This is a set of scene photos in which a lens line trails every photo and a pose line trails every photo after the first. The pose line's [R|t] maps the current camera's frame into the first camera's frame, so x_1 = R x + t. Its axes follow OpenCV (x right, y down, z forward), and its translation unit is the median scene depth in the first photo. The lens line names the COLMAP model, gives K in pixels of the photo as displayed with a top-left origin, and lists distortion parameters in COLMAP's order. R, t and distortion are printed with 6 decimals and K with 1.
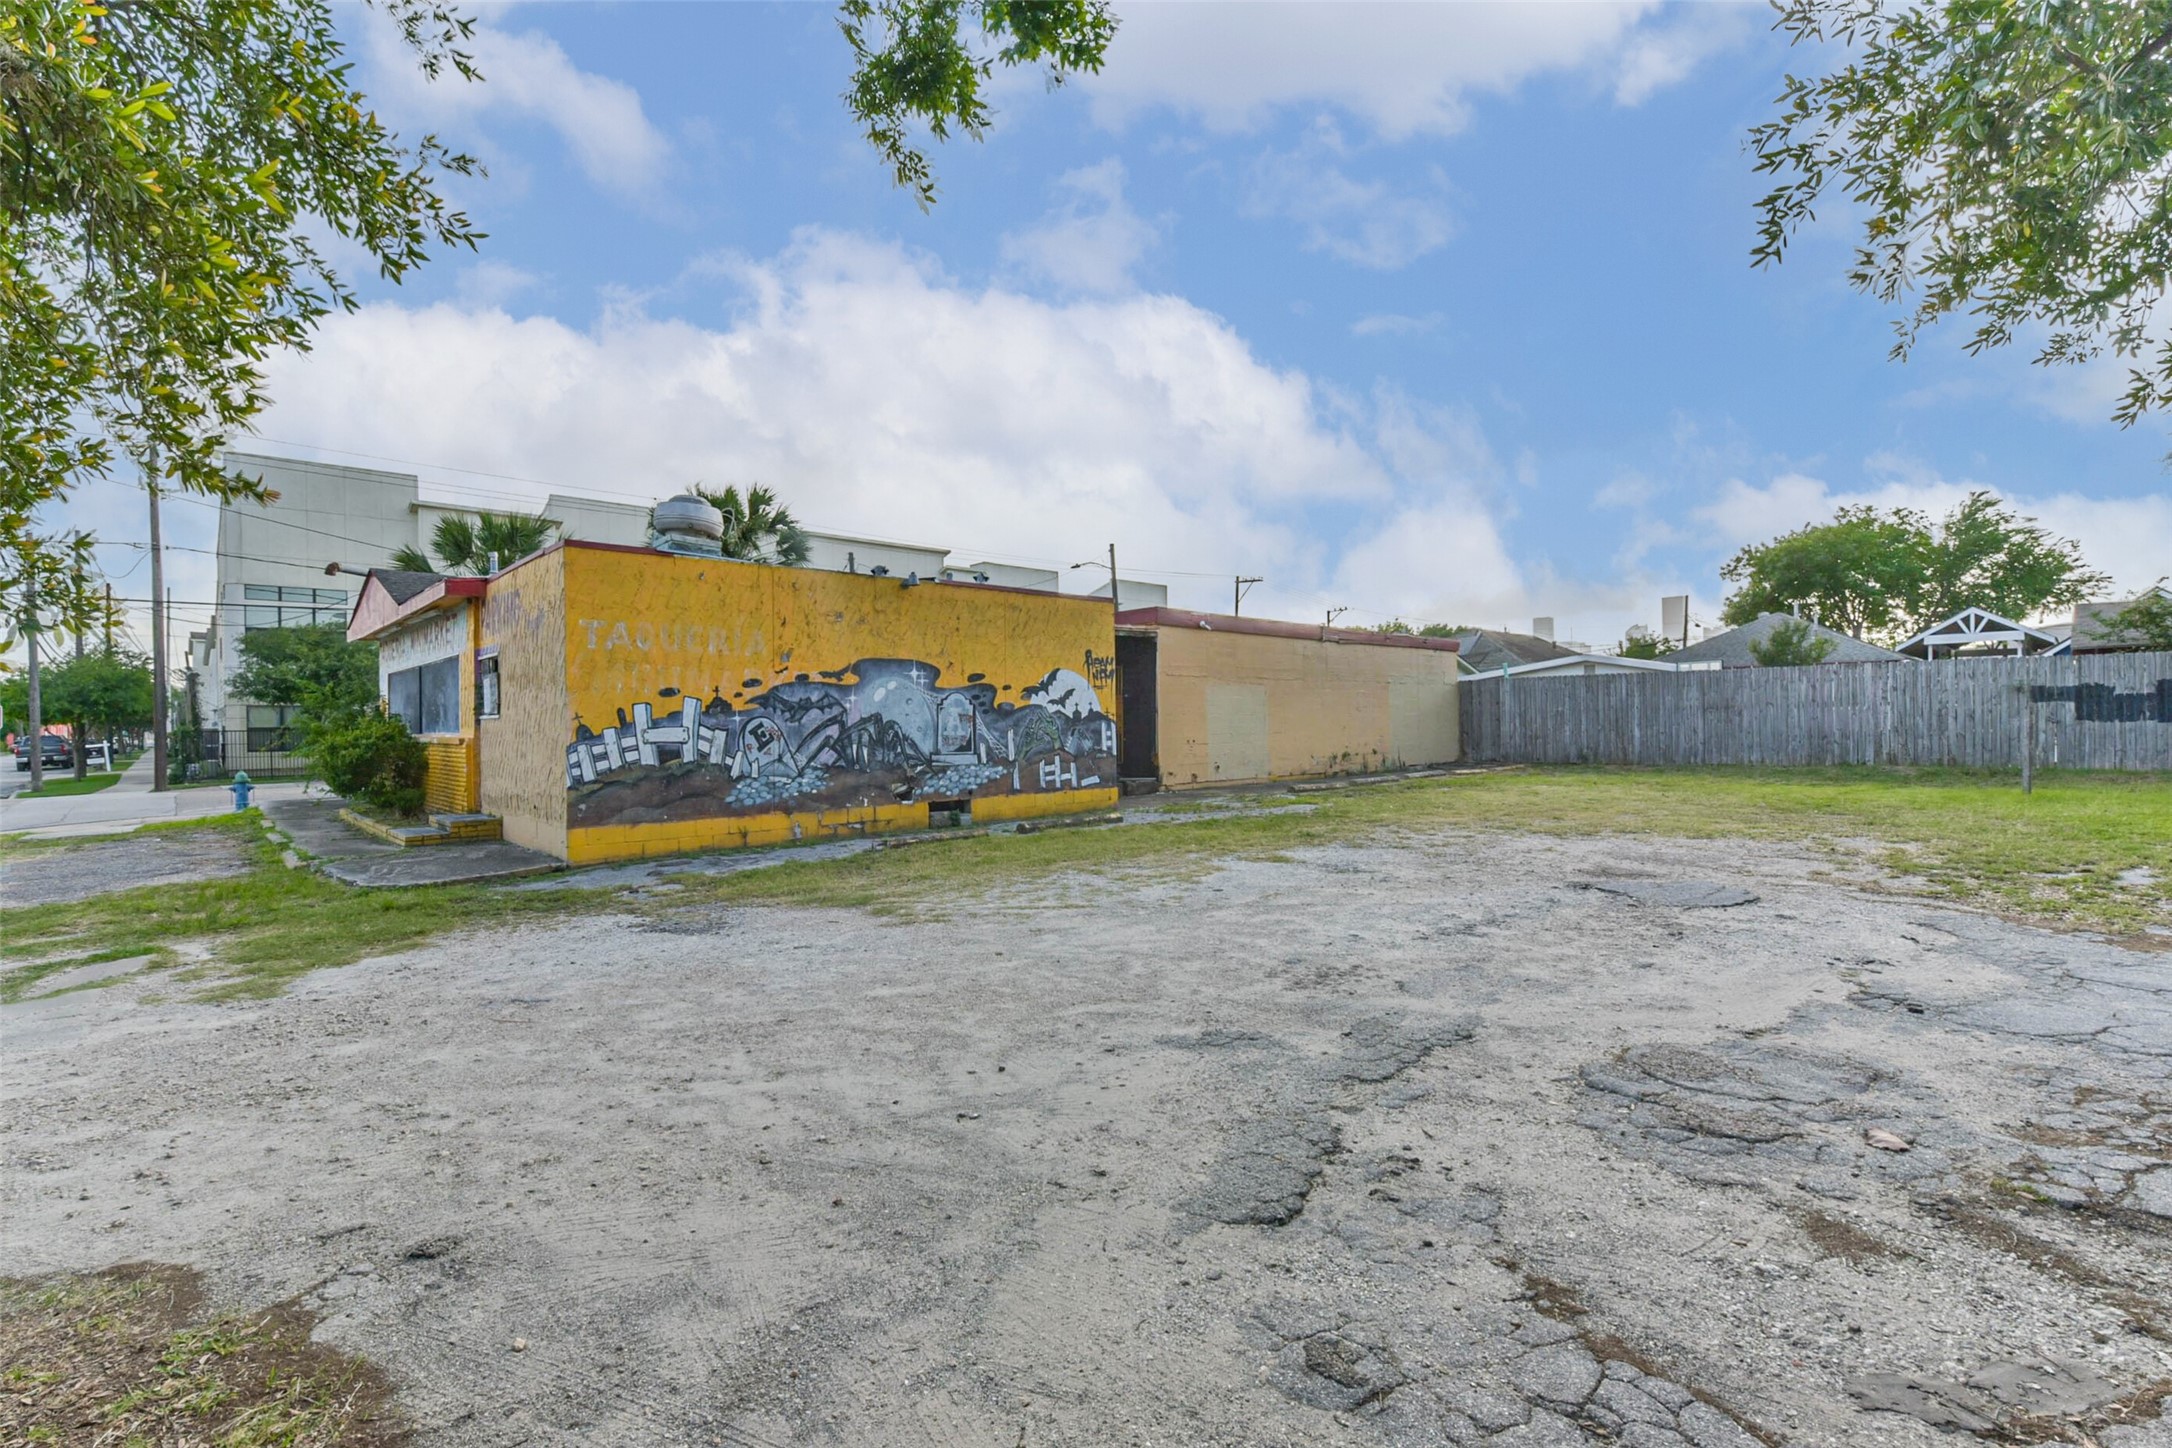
lens RADIAL K [[976.1, 0, 1081.1], [0, 976.1, 731.7], [0, 0, 1]] dist [-0.016830, -0.000489]
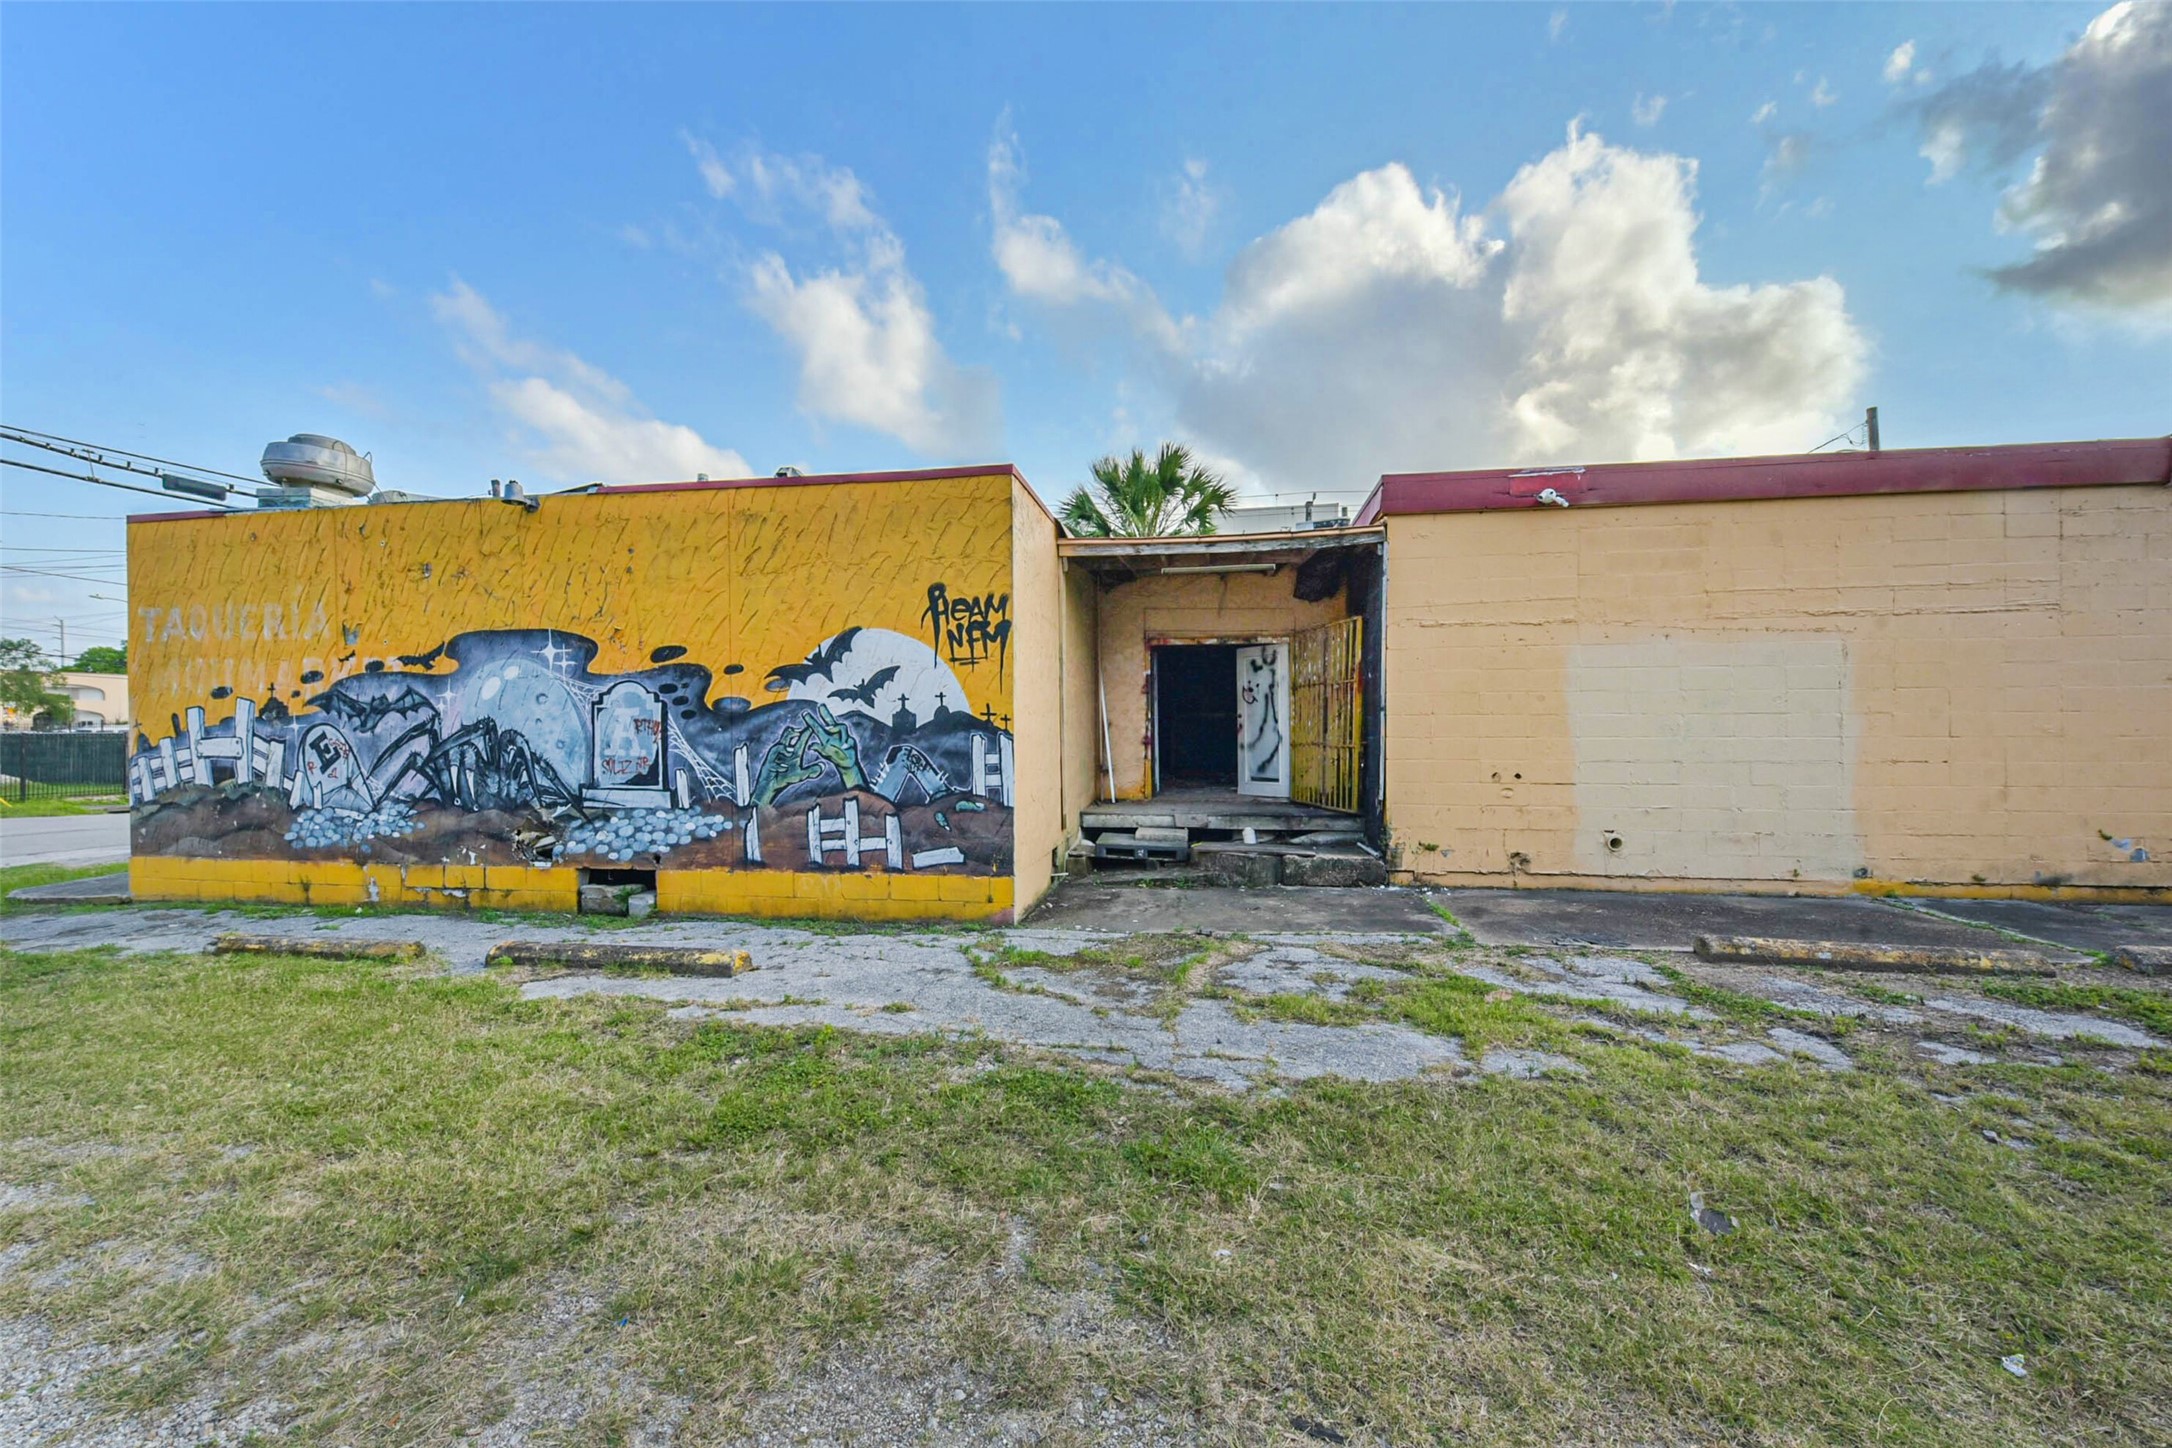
lens RADIAL K [[854.4, 0, 1085.6], [0, 854.4, 730.8], [0, 0, 1]] dist [0.023192, -0.015095]
pose [[0.609525, 0.016305, -0.792599, 0.461833], [-0.008468, 0.999865, 0.014057, -0.021755], [0.792722, -0.001856, 0.609581, 0.962041]]
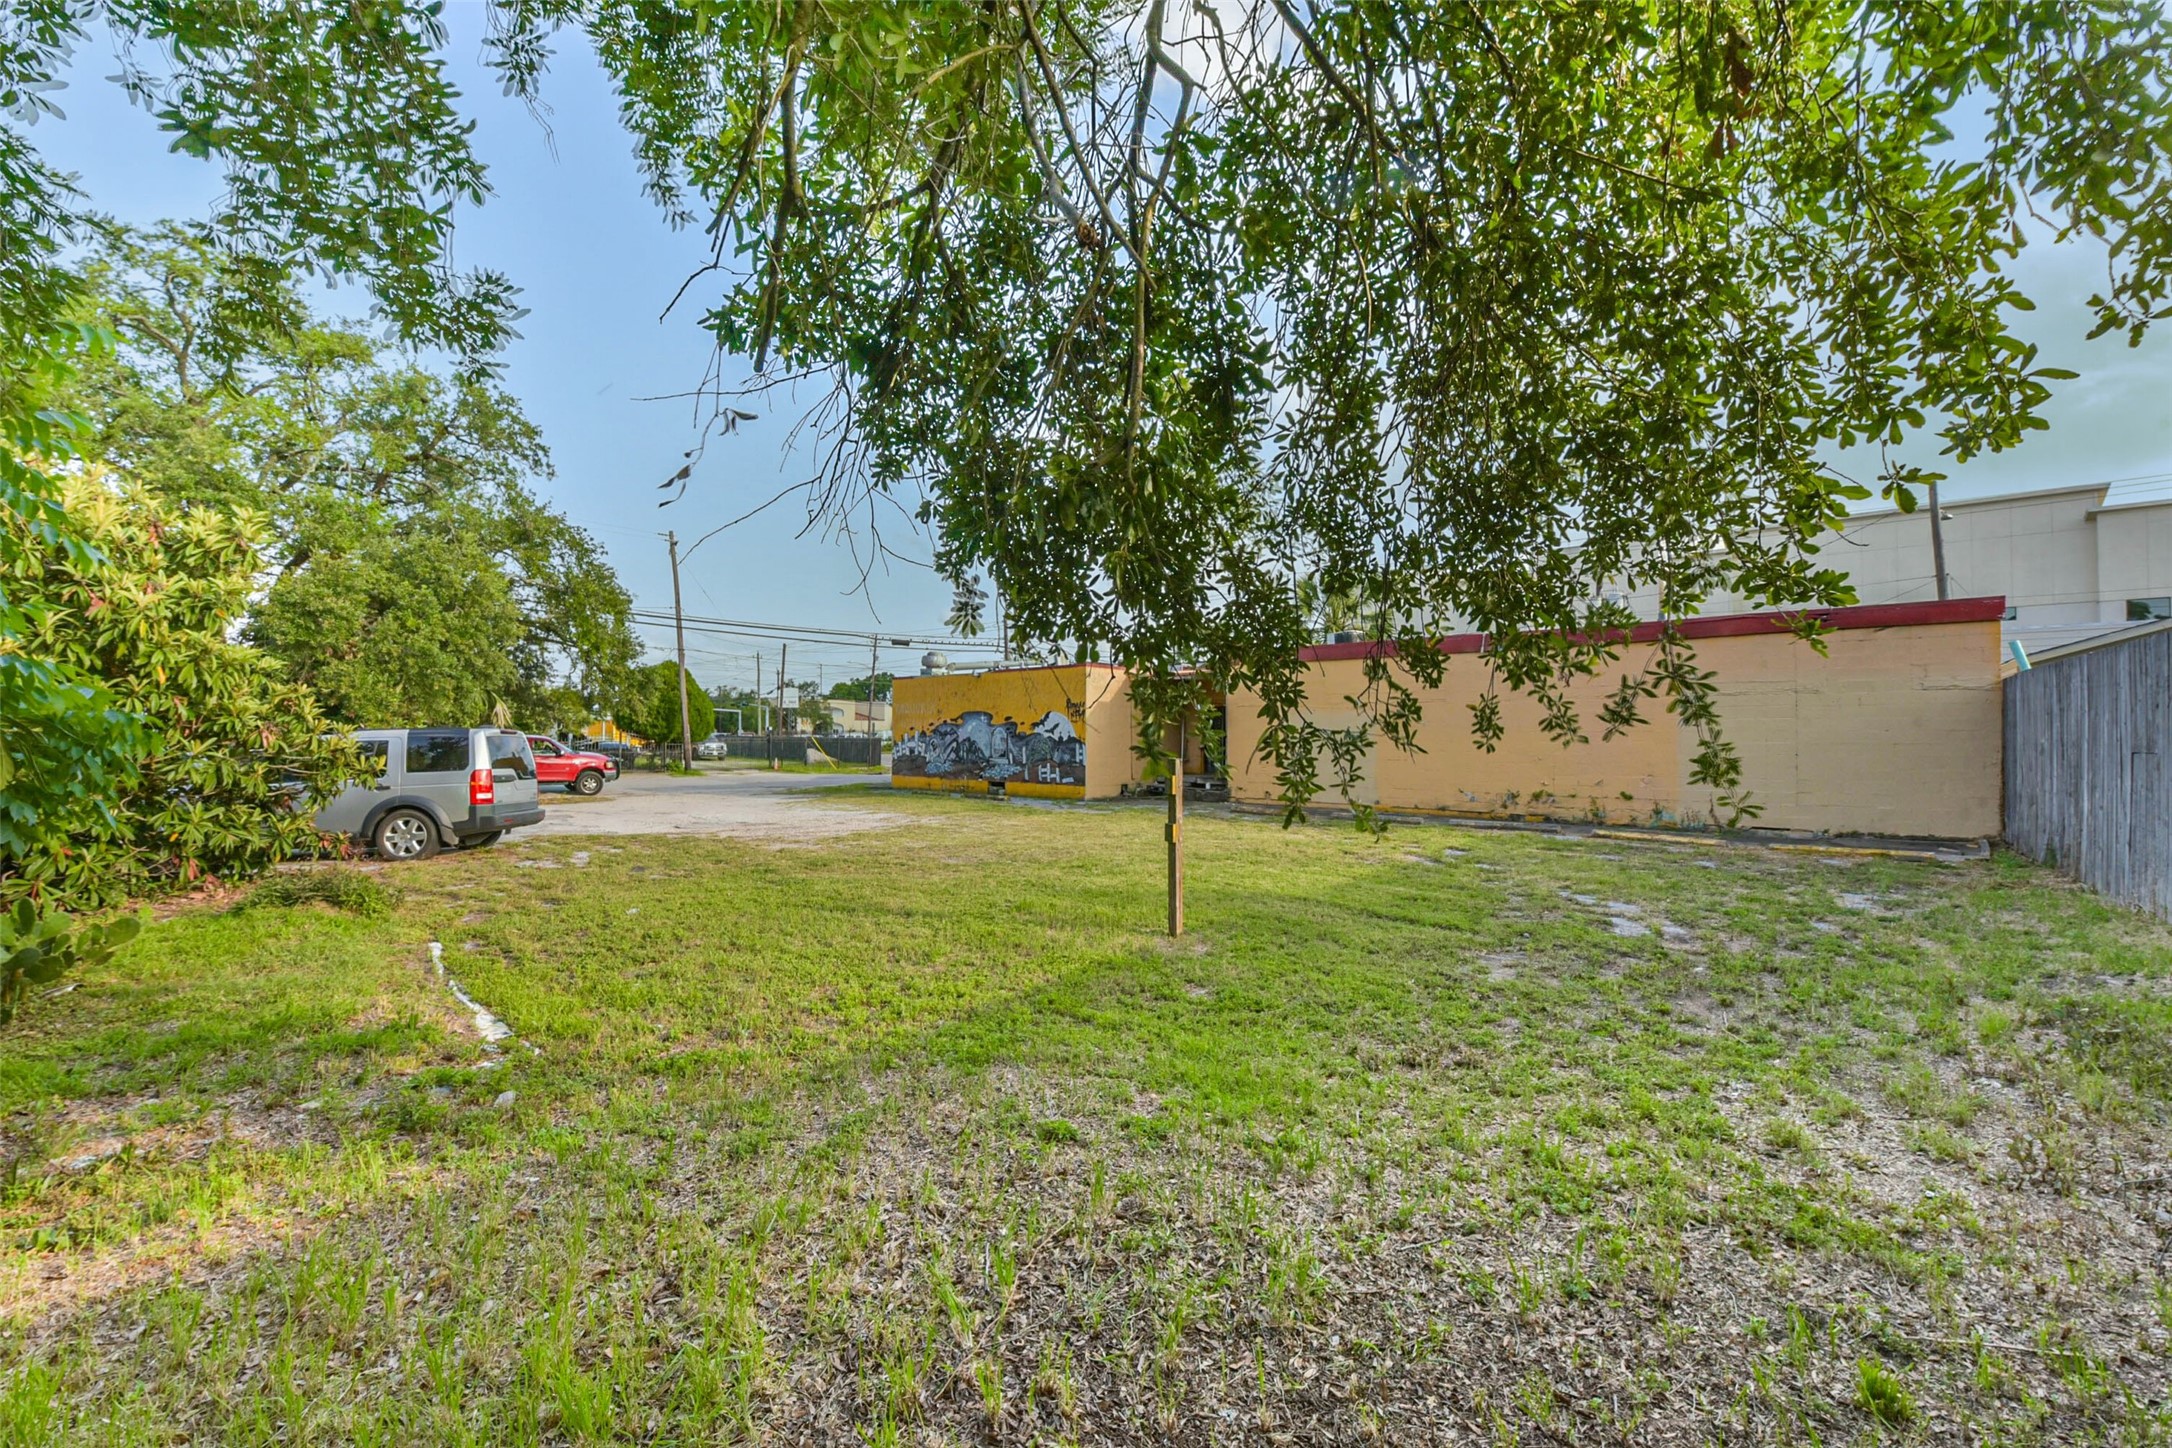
lens RADIAL K [[854.4, 0, 1085.6], [0, 854.4, 730.8], [0, 0, 1]] dist [0.023192, -0.015095]
pose [[0.086737, 0.008732, -0.996193, 1.693975], [-0.012895, 0.999888, 0.007641, -0.050316], [0.996148, 0.012183, 0.086840, 1.086981]]
